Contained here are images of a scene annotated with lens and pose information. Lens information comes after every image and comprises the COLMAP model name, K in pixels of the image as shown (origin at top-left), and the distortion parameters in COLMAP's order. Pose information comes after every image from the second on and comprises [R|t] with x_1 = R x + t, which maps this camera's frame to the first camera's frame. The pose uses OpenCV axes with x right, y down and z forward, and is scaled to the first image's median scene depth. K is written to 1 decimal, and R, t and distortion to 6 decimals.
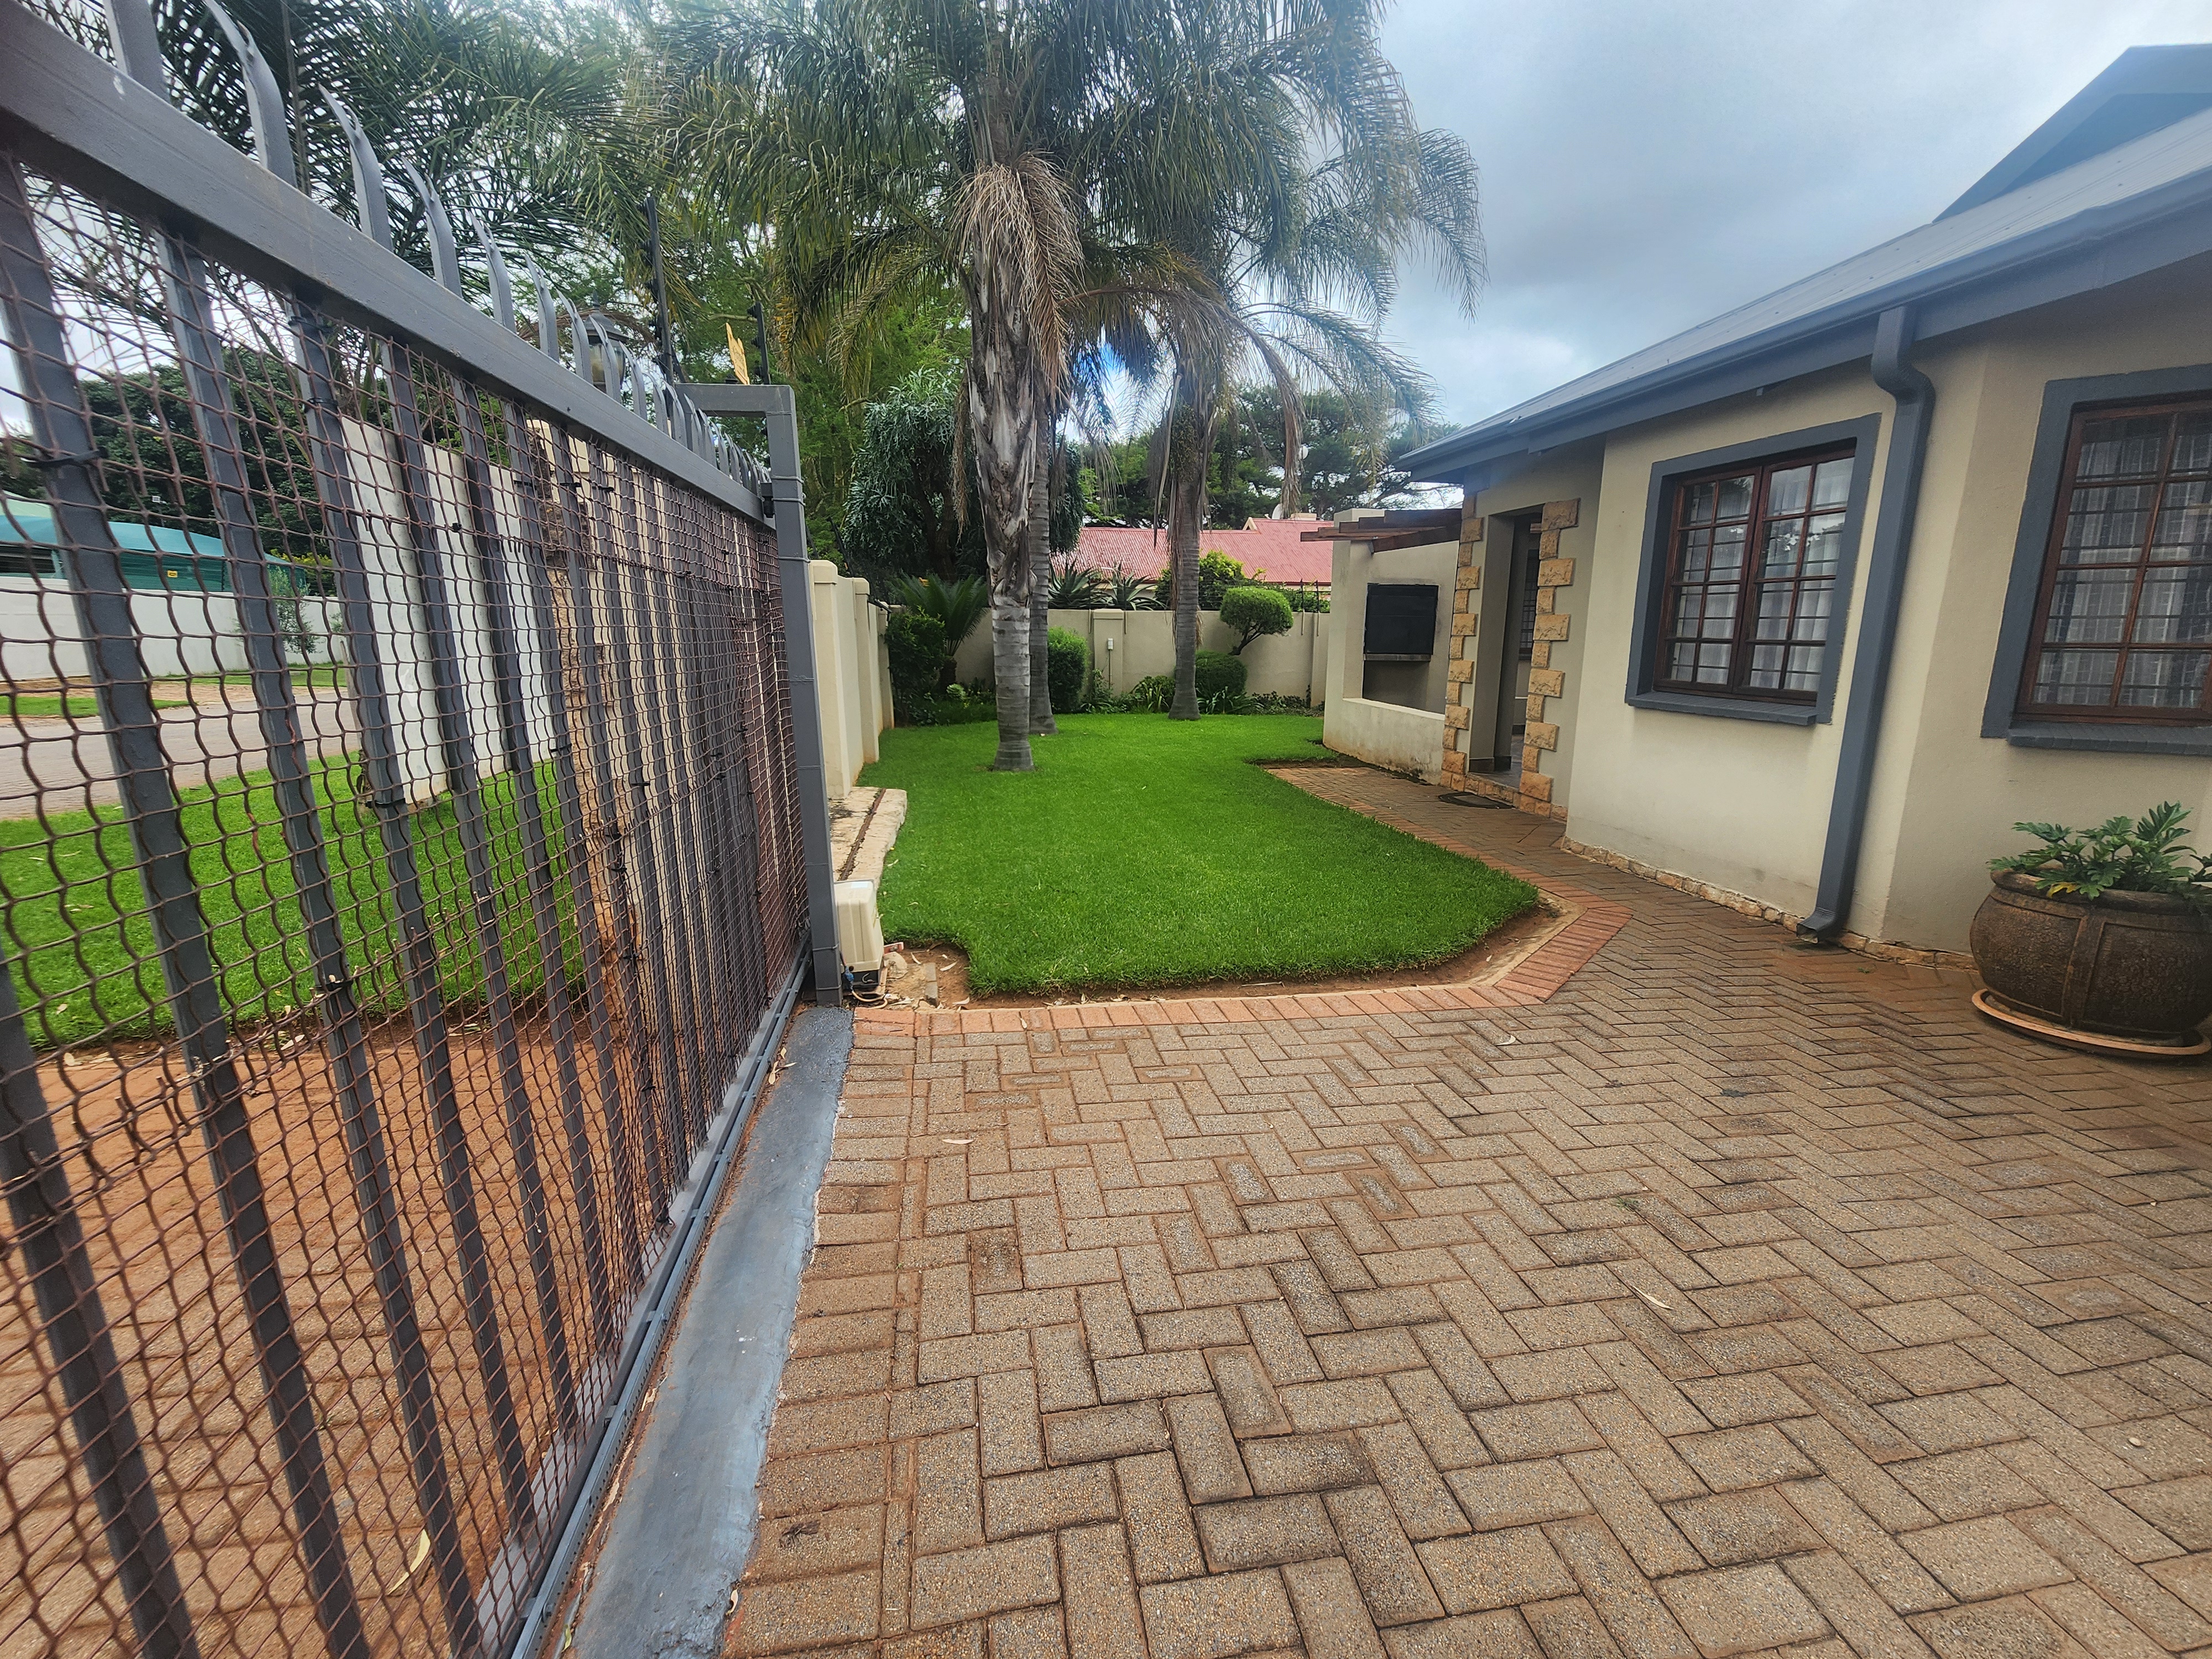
lens RADIAL K [[908.9, 0, 1112.3], [0, 908.9, 818.1], [0, 0, 1]] dist [0.001056, -0.001143]
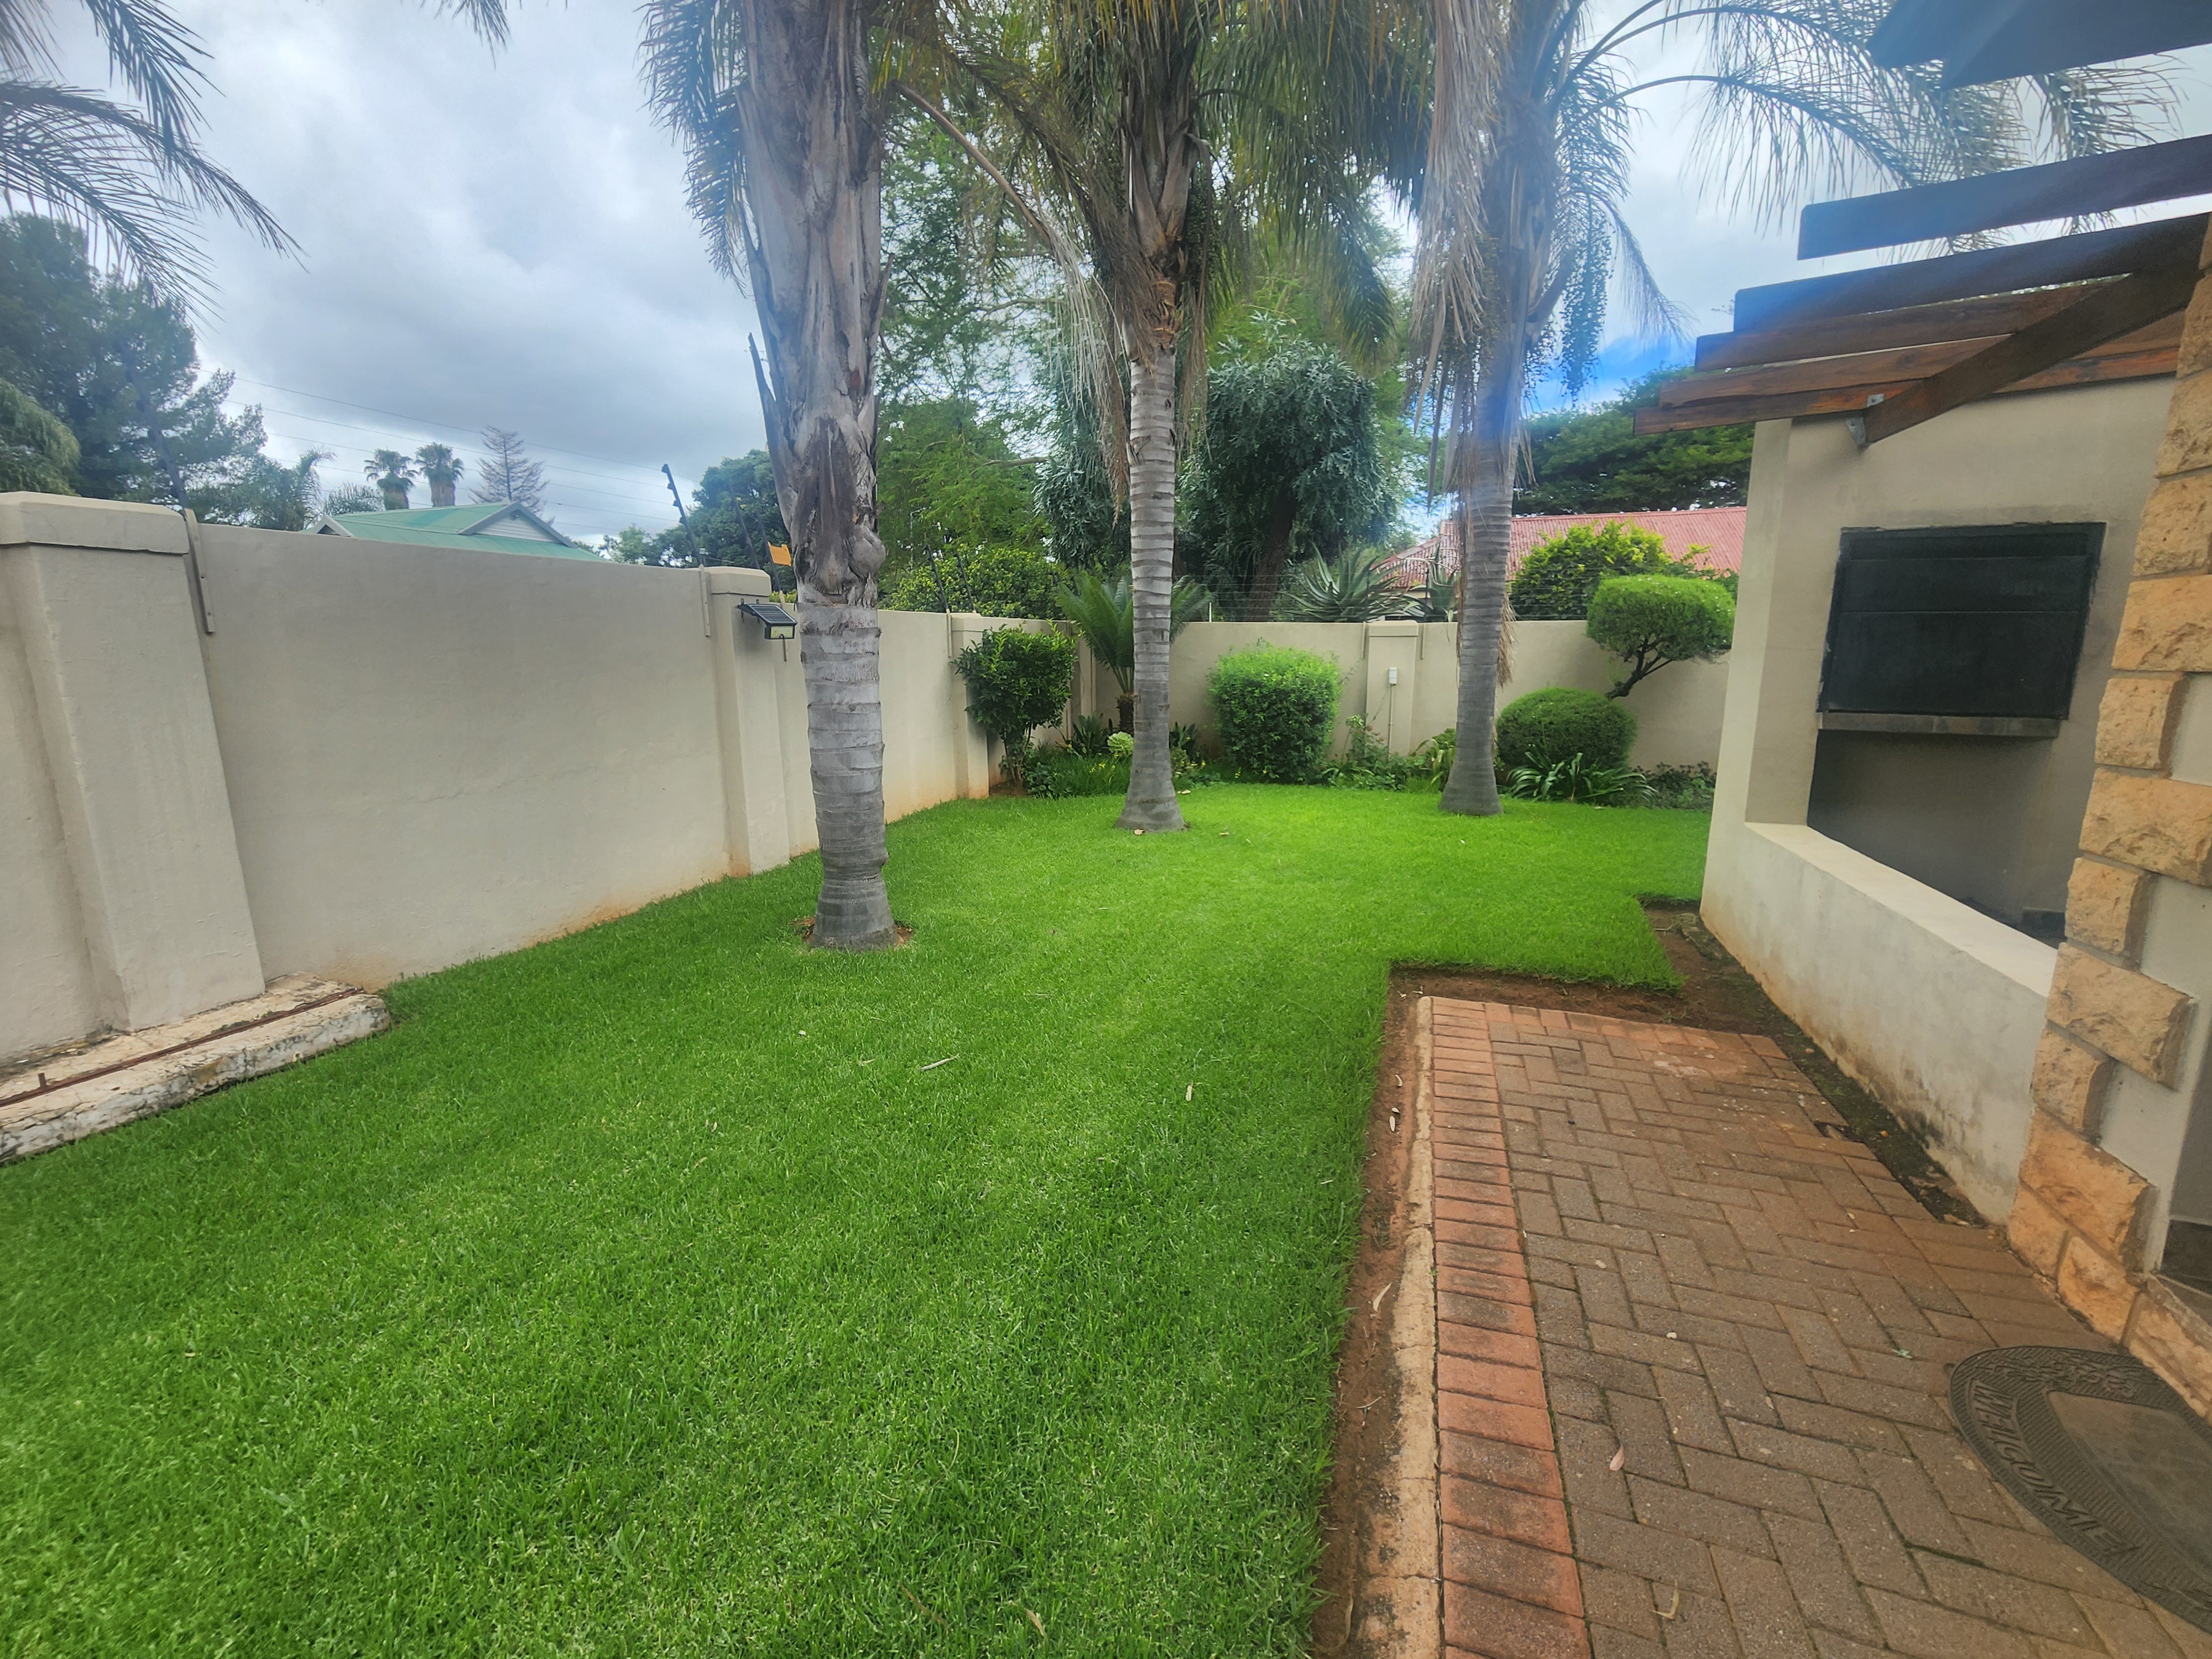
lens RADIAL K [[908.9, 0, 1112.3], [0, 908.9, 818.1], [0, 0, 1]] dist [0.001056, -0.001143]
pose [[0.871413, 0.082823, -0.483508, 0.203932], [-0.095702, 0.995408, -0.001972, -0.105785], [0.481125, 0.047991, 0.875338, 0.517635]]
